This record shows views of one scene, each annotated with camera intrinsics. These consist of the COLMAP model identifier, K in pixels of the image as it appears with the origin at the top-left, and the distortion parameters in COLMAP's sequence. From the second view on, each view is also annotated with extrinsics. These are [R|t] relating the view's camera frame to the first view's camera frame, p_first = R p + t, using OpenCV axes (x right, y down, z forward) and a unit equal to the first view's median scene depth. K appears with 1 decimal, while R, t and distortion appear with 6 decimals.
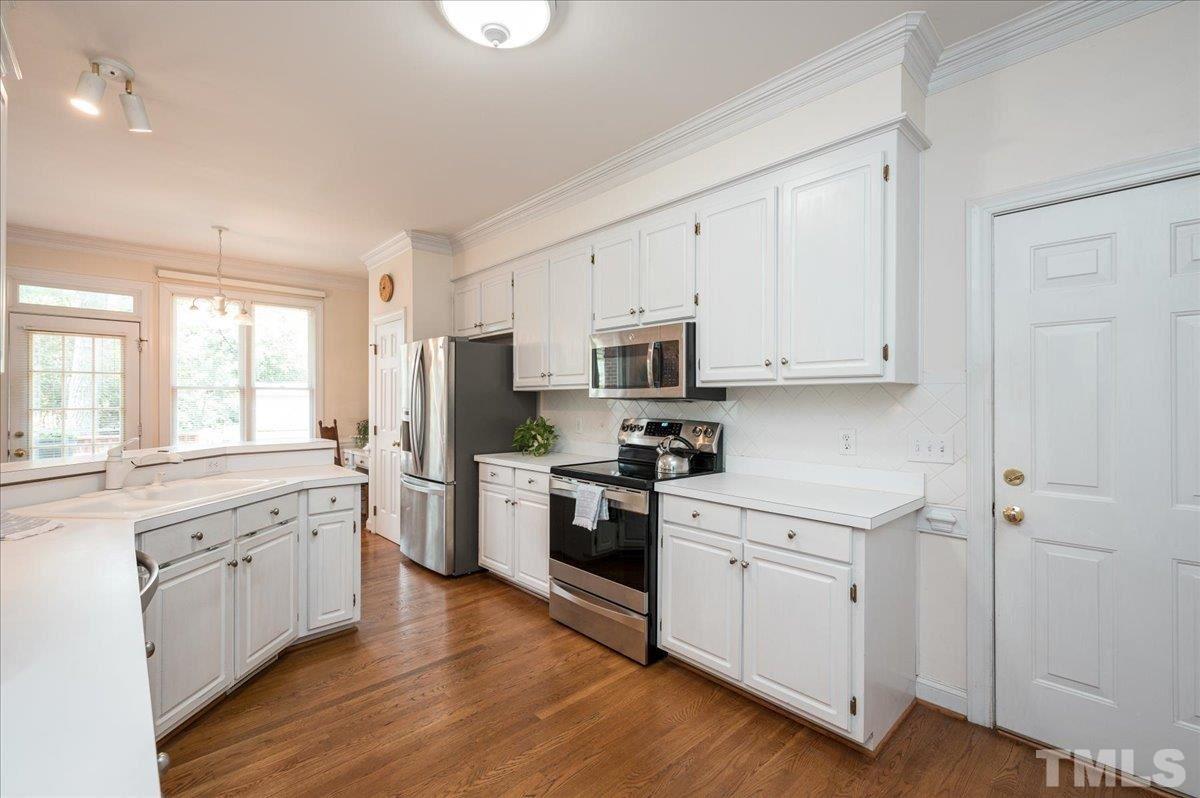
lens RADIAL K [[520.2, 0, 600.0], [0, 520.2, 399.0], [0, 0, 1]] dist [0.008124, 0.000214]
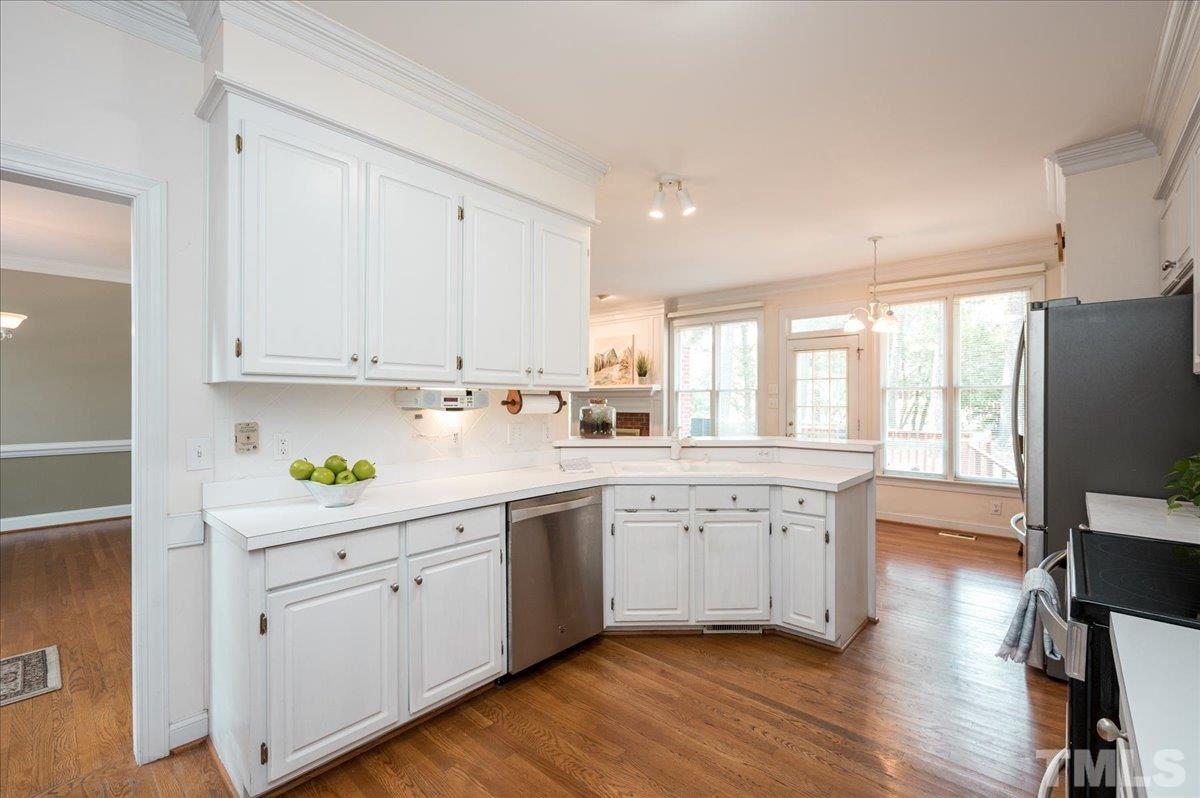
lens RADIAL K [[513.6, 0, 582.0], [0, 513.6, 398.3], [0, 0, 1]] dist [0.023014, 0.000184]
pose [[0.082913, -0.000683, -0.996557, 0.261652], [0.000274, 1.000000, -0.000663, -0.001463], [0.996557, -0.000218, 0.082913, 0.309900]]
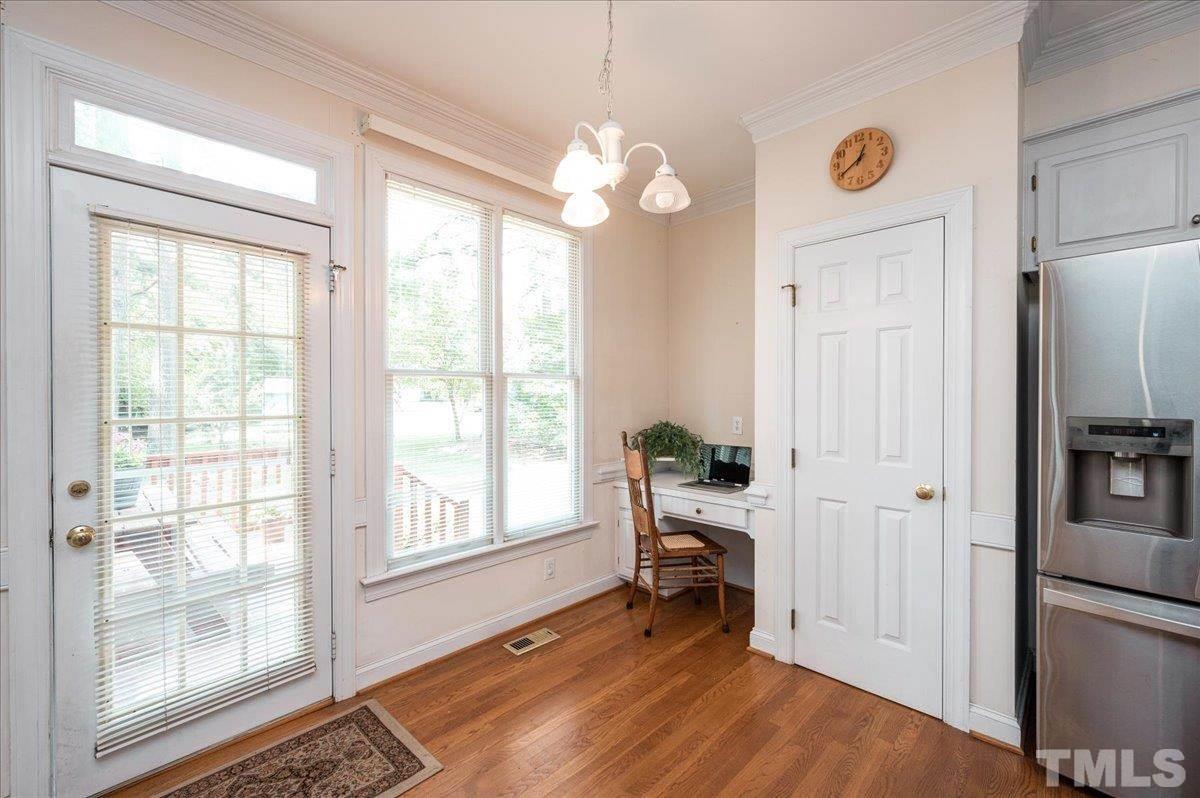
lens RADIAL K [[513.6, 0, 582.0], [0, 513.6, 398.3], [0, 0, 1]] dist [0.023014, 0.000184]
pose [[0.998423, -0.001699, 0.056108, -0.758798], [0.001529, 0.999994, 0.003075, 0.000872], [-0.056113, -0.002985, 0.998420, 0.594965]]
